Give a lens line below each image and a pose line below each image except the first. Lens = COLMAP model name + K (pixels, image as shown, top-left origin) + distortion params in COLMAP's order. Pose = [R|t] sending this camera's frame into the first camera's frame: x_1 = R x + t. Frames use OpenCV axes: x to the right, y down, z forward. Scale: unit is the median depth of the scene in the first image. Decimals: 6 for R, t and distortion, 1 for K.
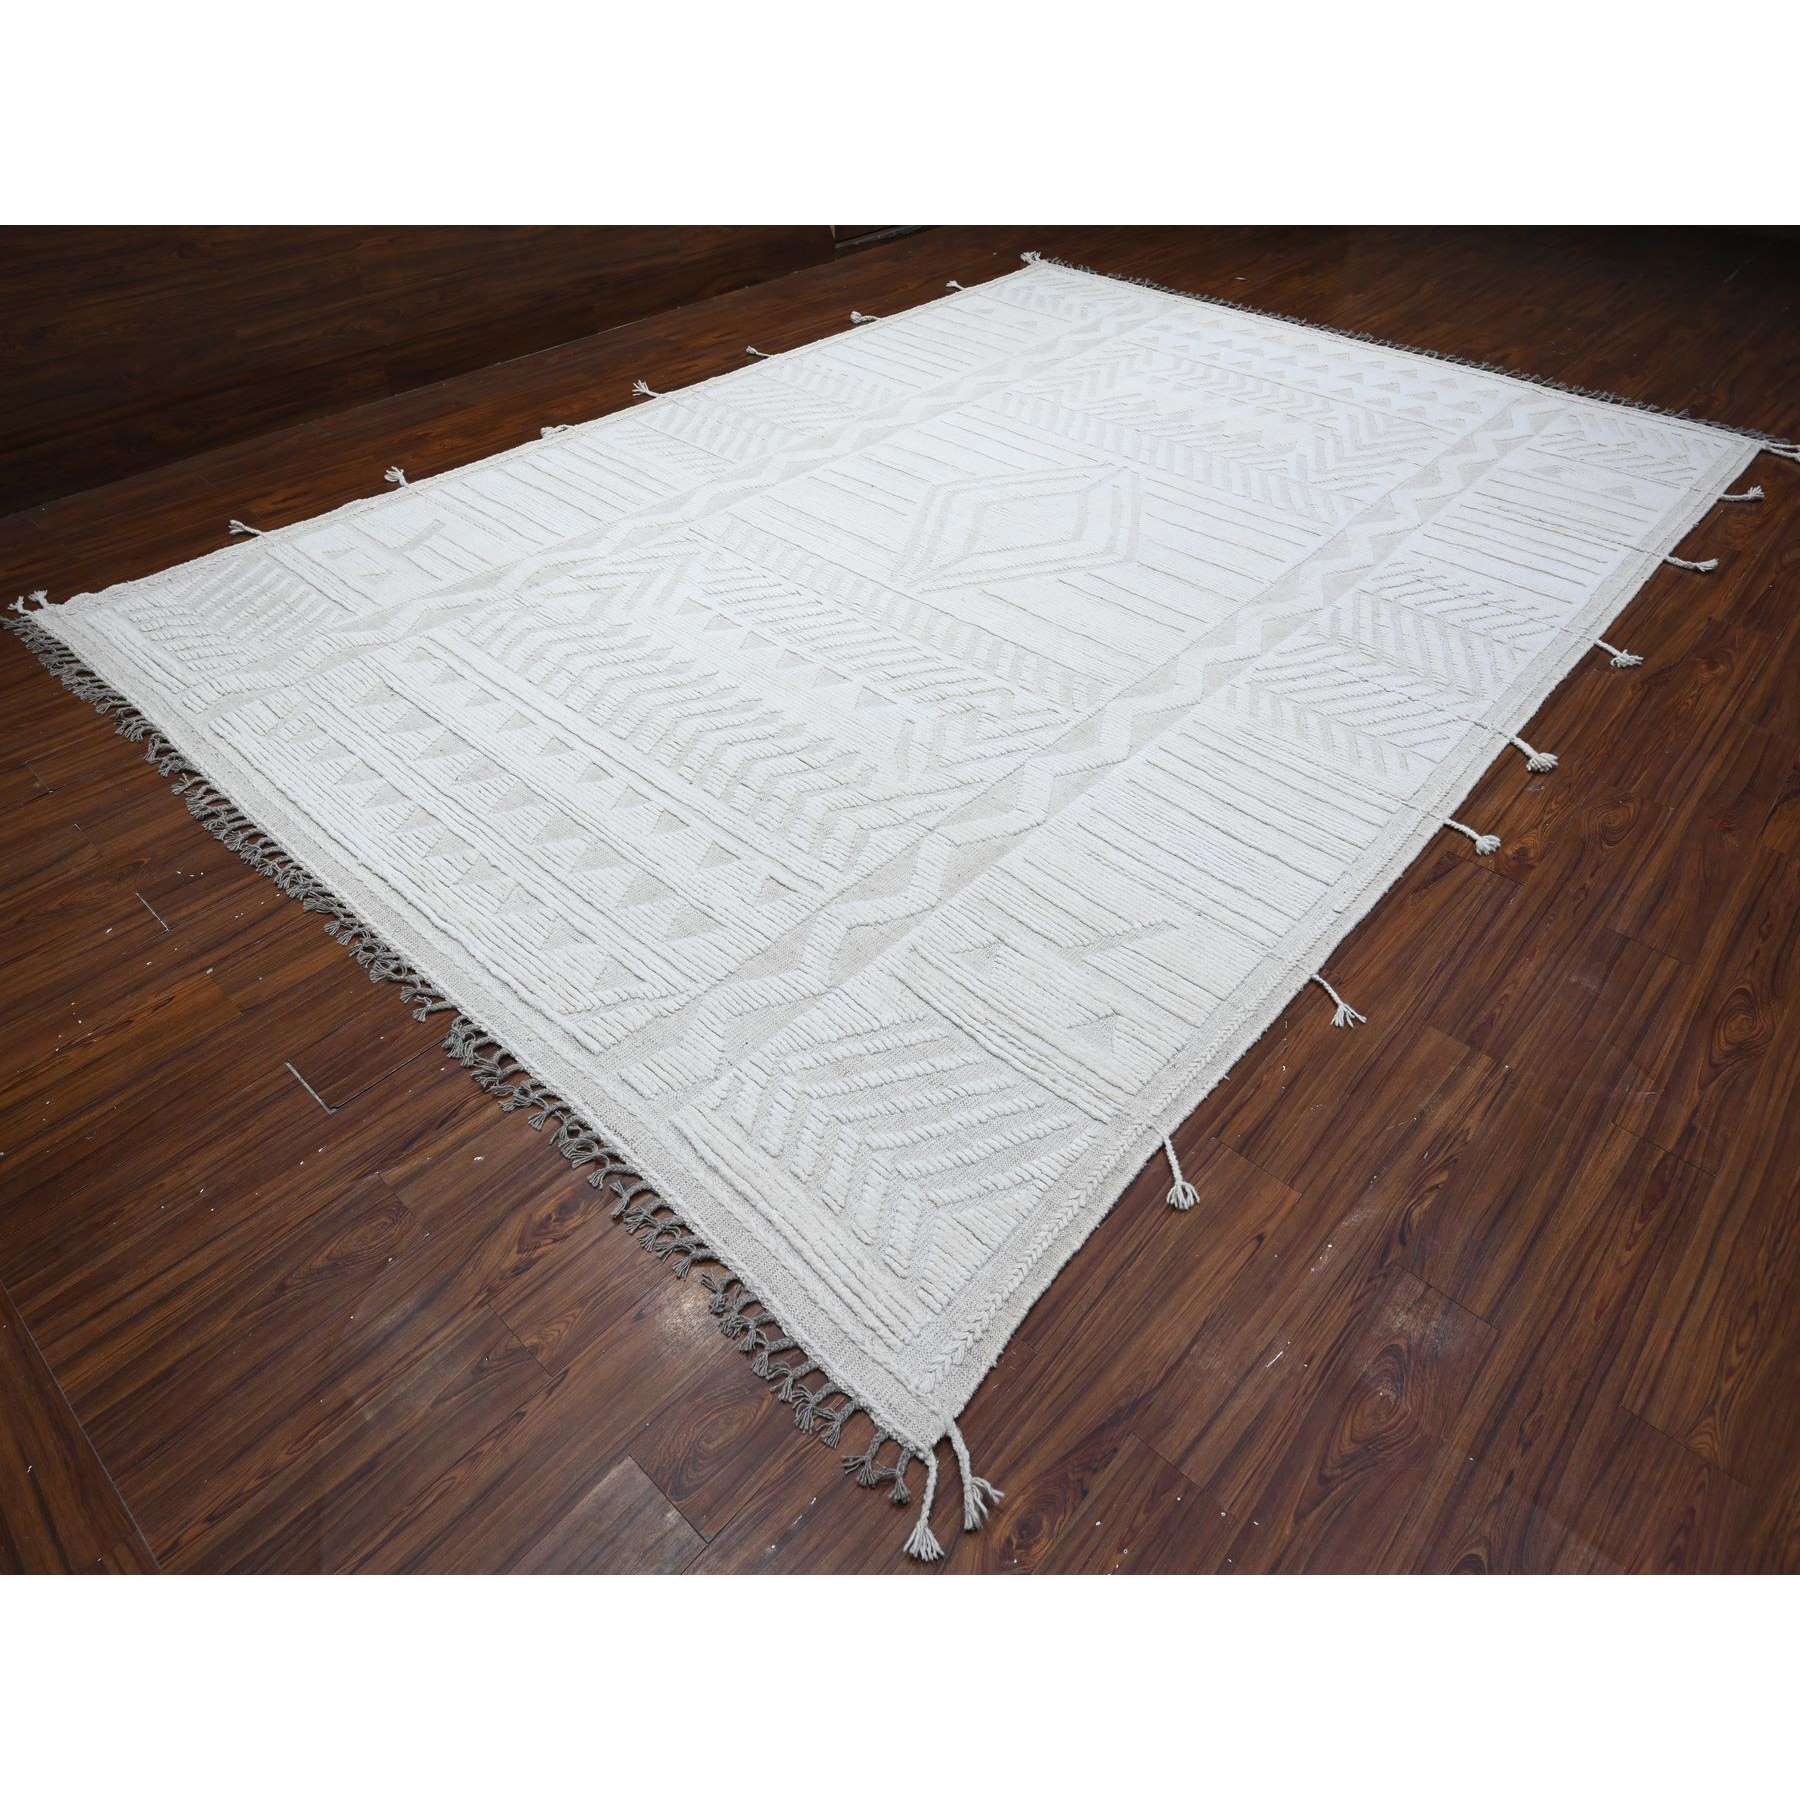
lens RADIAL K [[1148.2, 0, 925.1], [0, 1148.2, 900.9], [0, 0, 1]] dist [-0.009561, -0.000330]
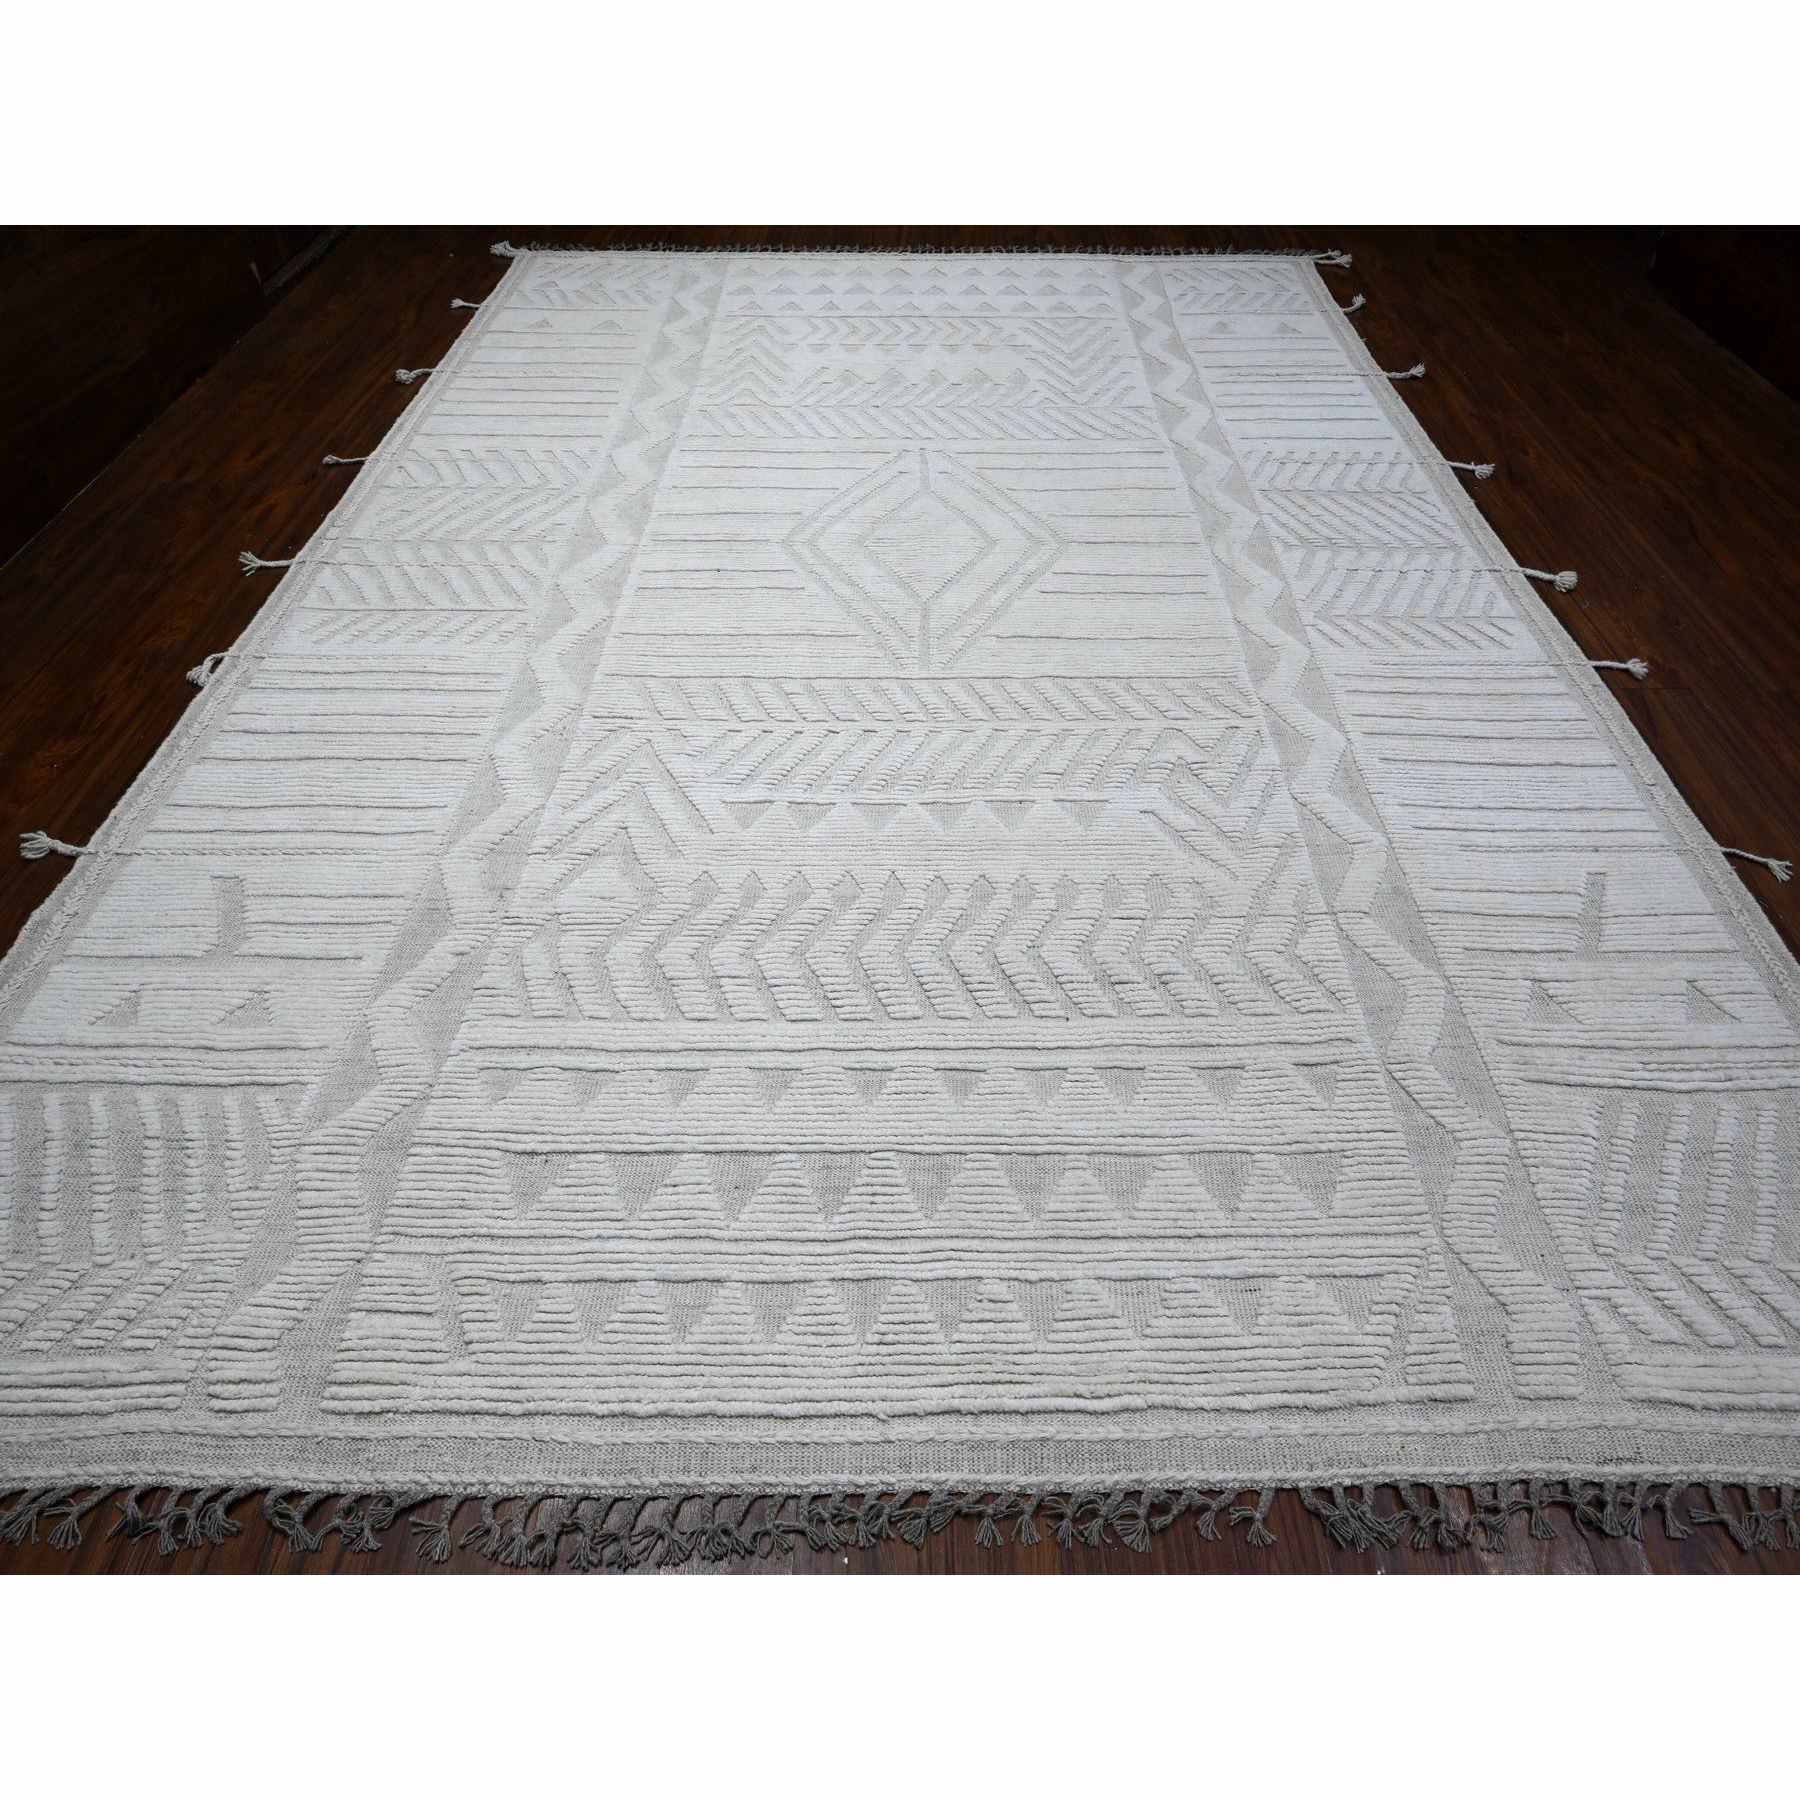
lens RADIAL K [[1148.2, 0, 925.1], [0, 1148.2, 900.9], [0, 0, 1]] dist [-0.009561, -0.000330]
pose [[0.742900, -0.484209, 0.462213, -0.456772], [0.461123, 0.870705, 0.170993, -0.266872], [-0.485248, 0.086107, 0.870127, 0.319950]]
